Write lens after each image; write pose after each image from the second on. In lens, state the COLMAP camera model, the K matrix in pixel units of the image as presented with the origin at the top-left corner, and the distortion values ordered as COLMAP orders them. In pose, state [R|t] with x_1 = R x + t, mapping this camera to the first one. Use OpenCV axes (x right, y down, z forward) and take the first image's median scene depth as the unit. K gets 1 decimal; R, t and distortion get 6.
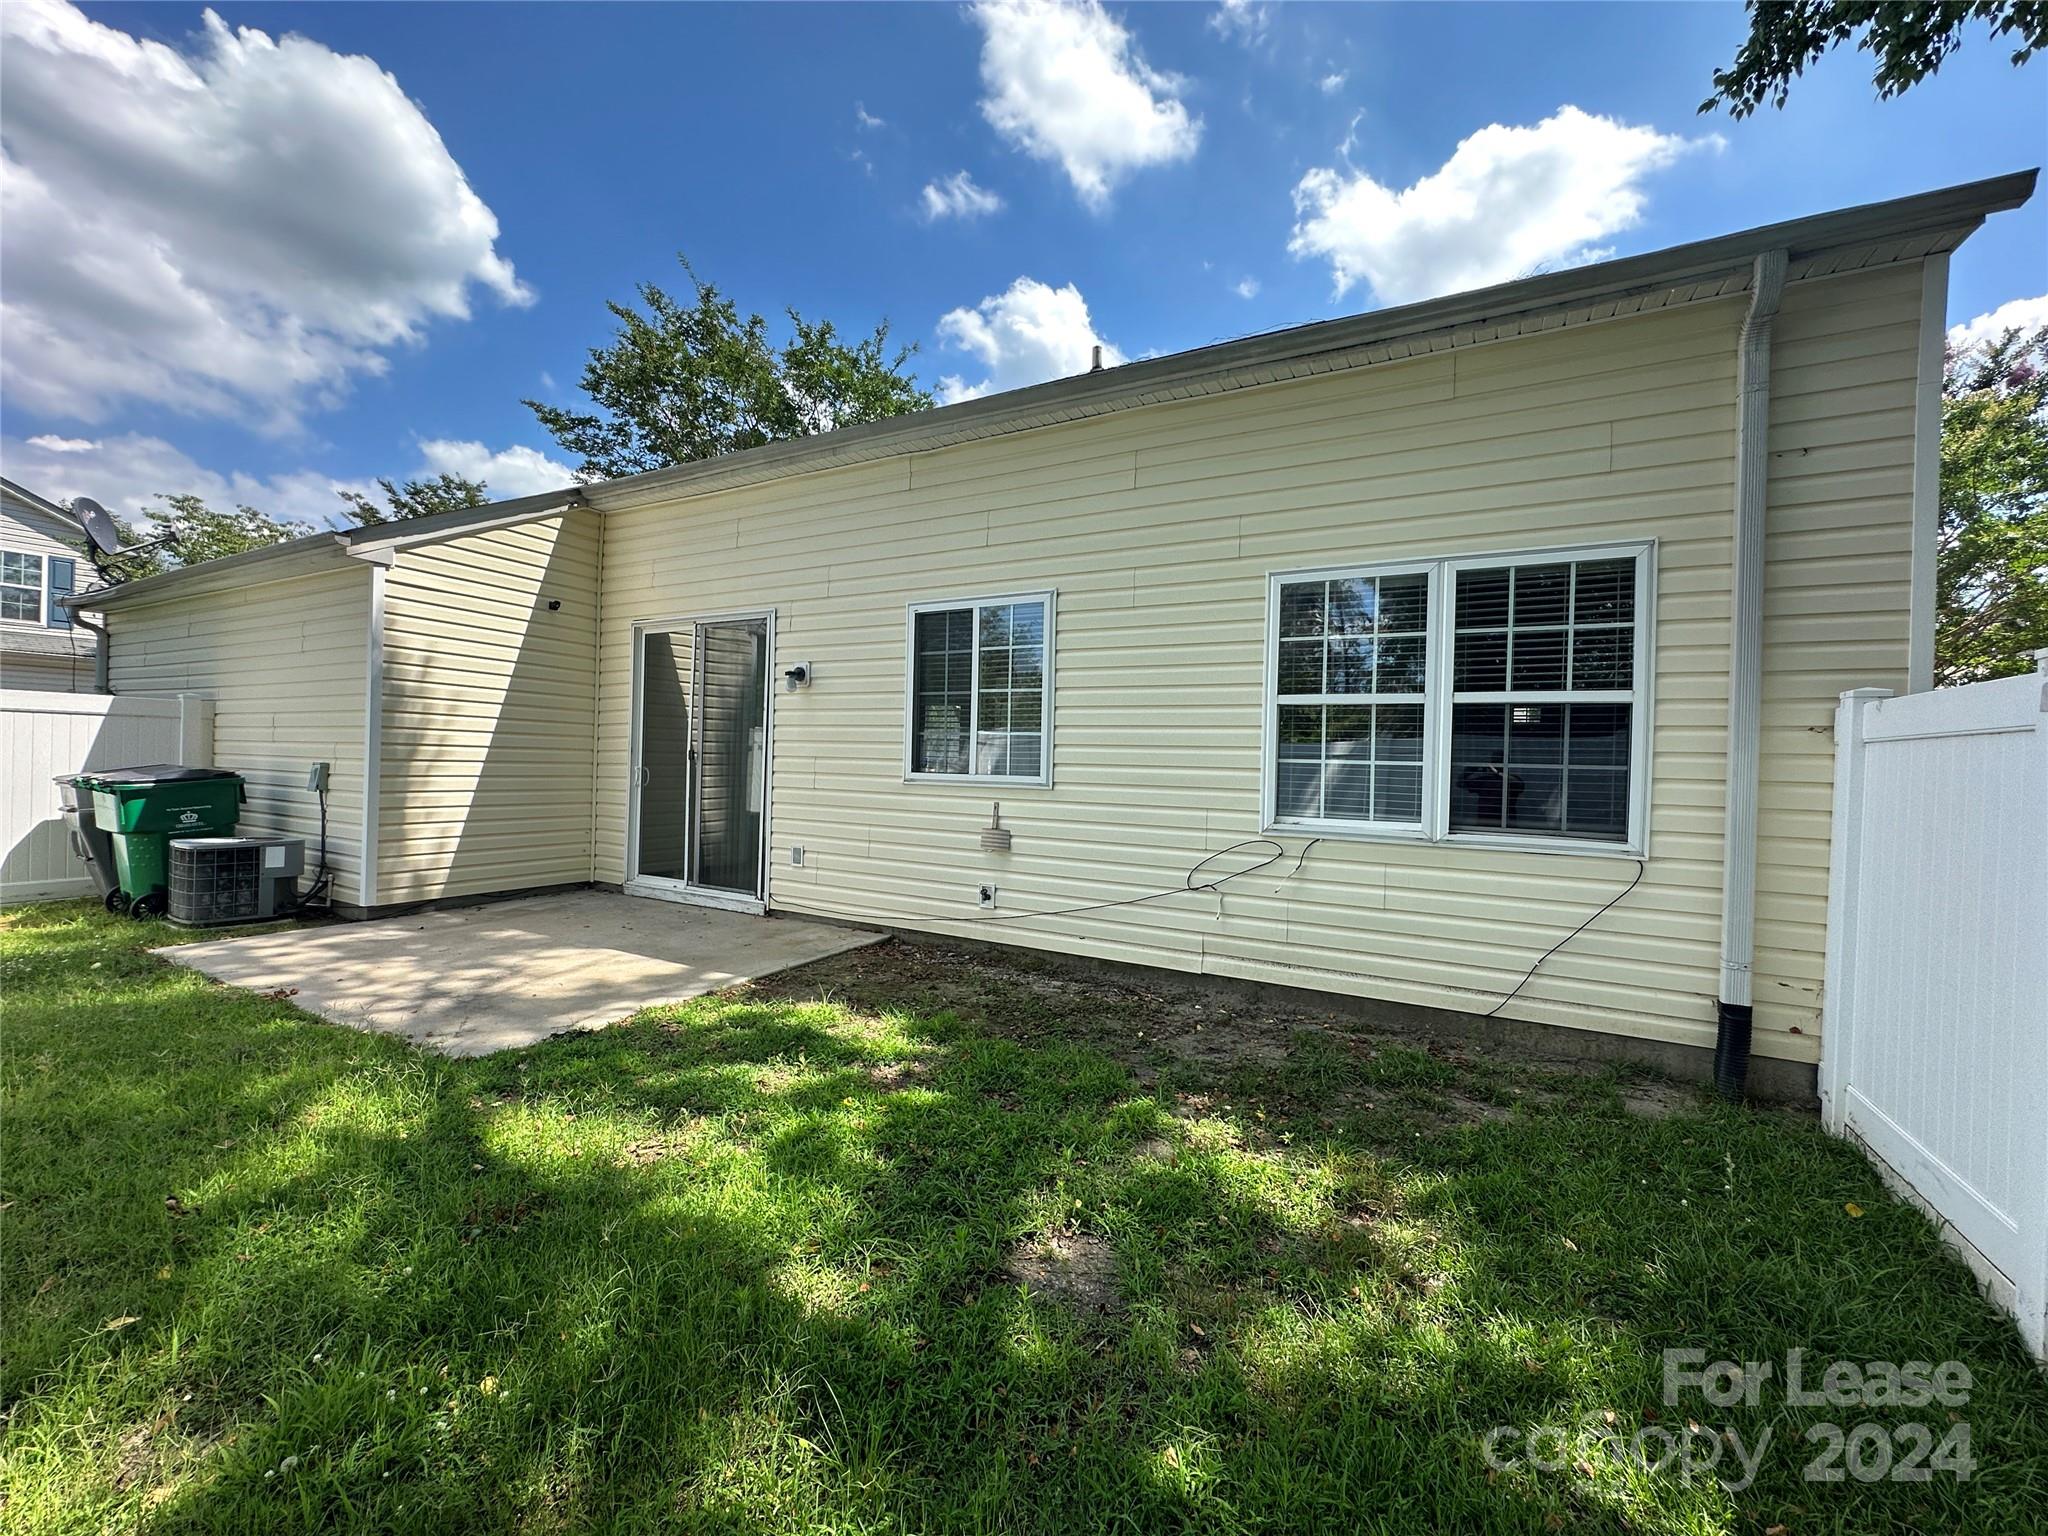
lens RADIAL K [[819.1, 0, 1018.0], [0, 819.1, 762.6], [0, 0, 1]] dist [-0.004471, 0.001084]
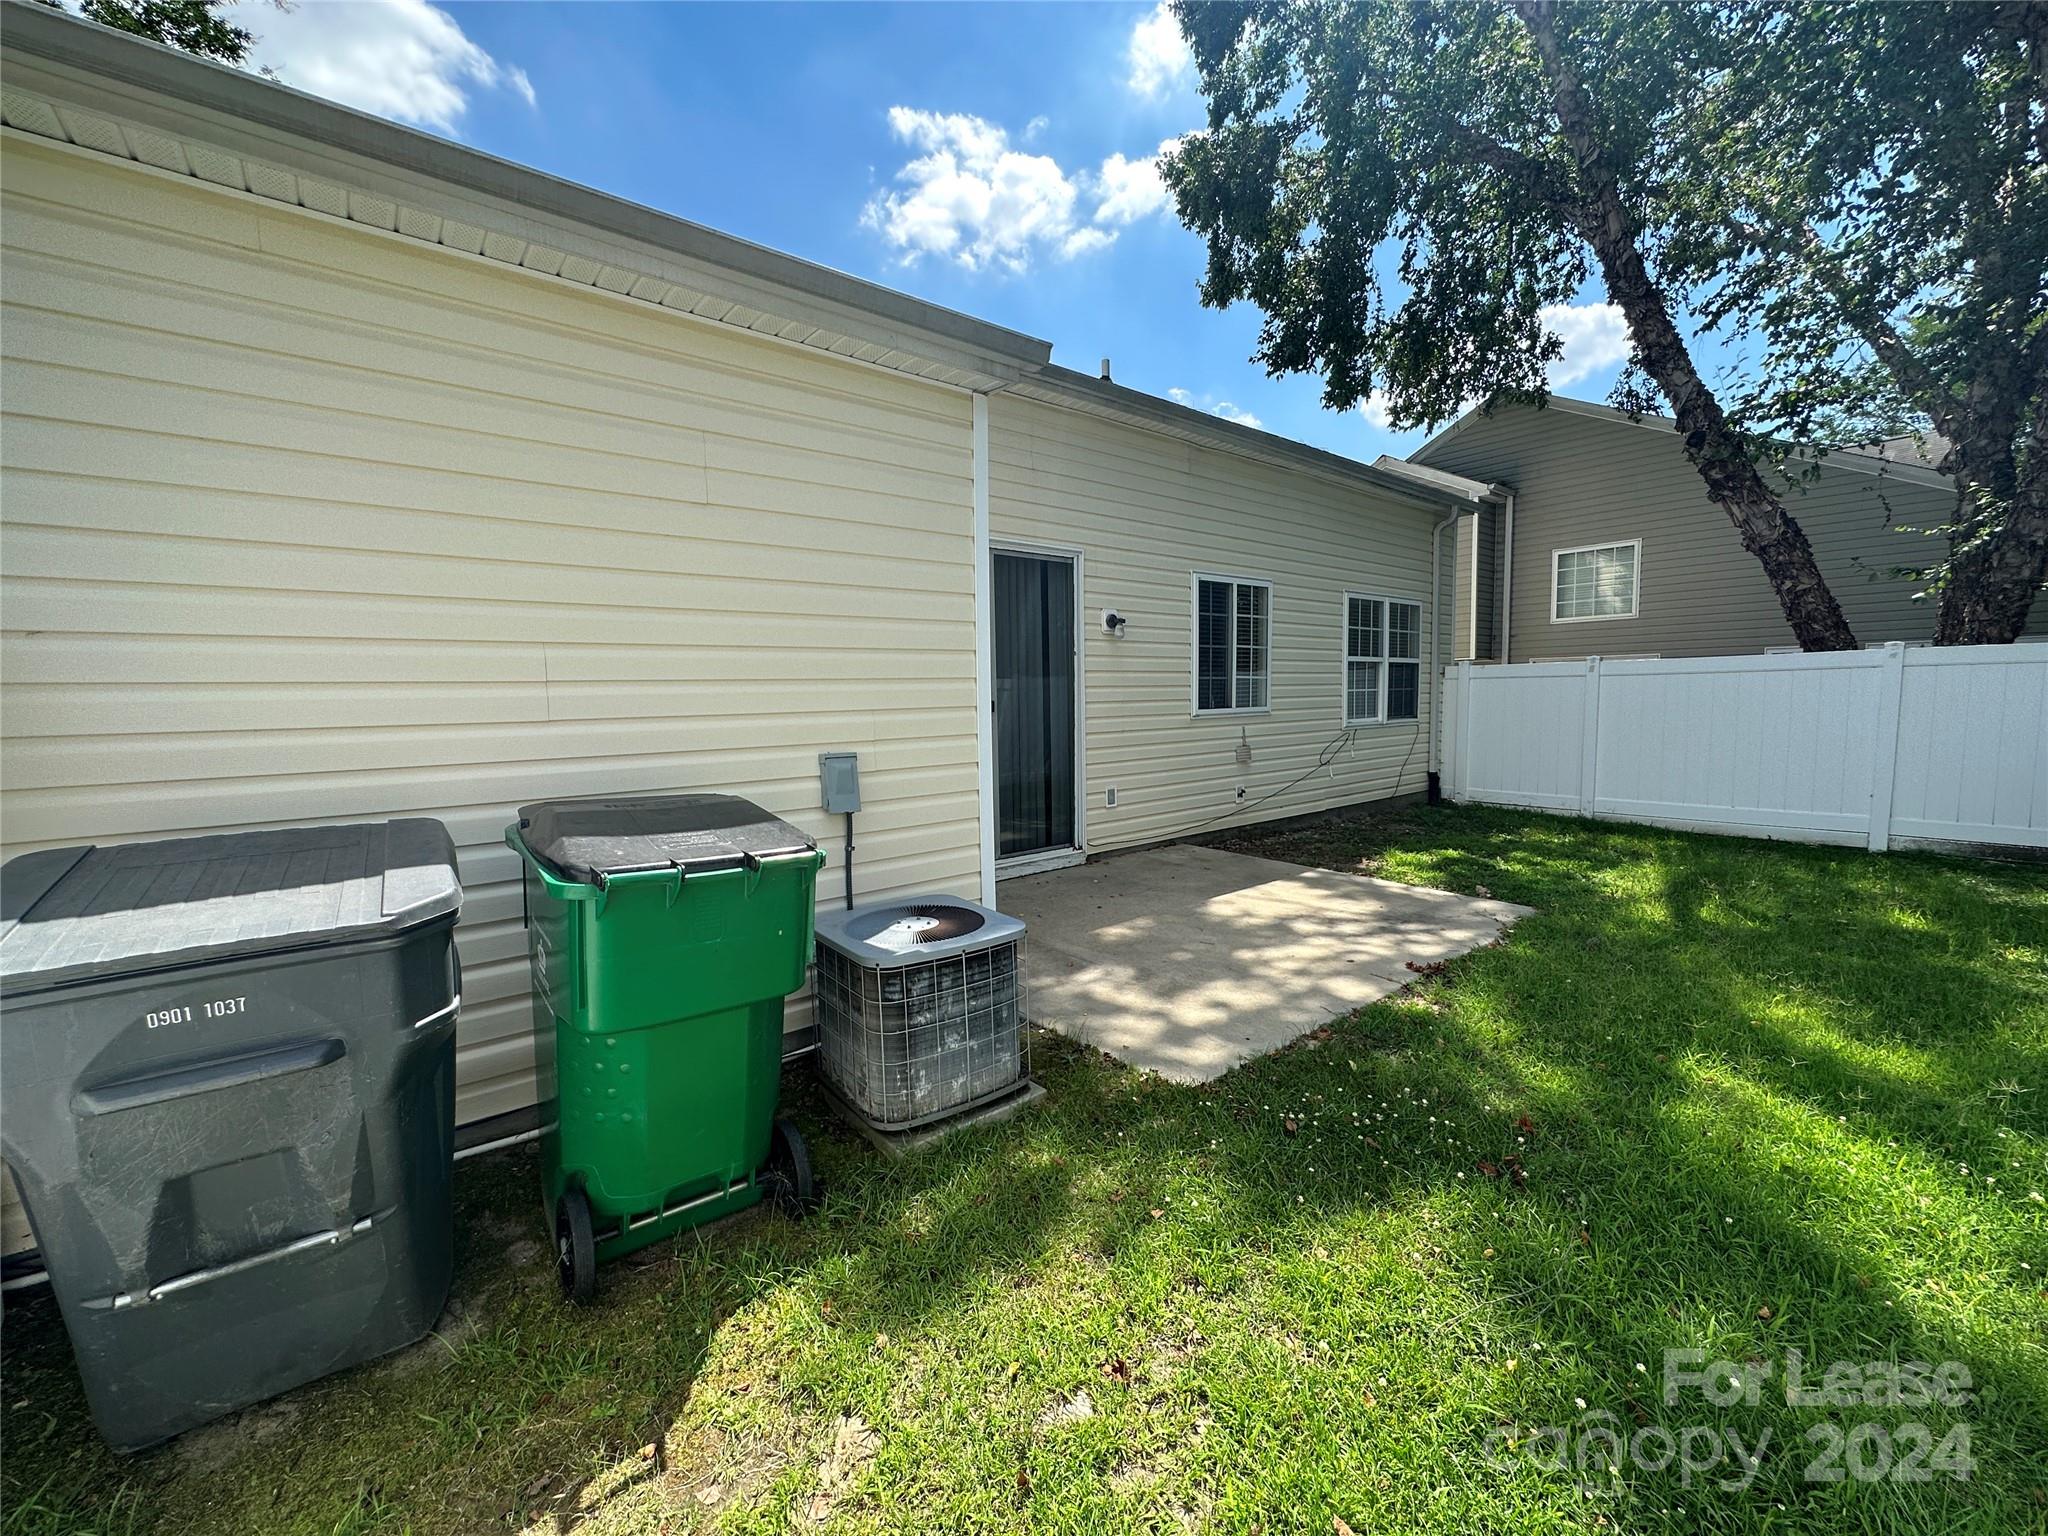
lens RADIAL K [[819.1, 0, 1015.5], [0, 819.1, 768.5], [0, 0, 1]] dist [-0.004471, 0.001084]
pose [[0.379201, -0.114038, 0.918260, -1.473794], [0.034128, 0.993425, 0.109279, -0.047486], [-0.924685, -0.010100, 0.380600, 0.828116]]
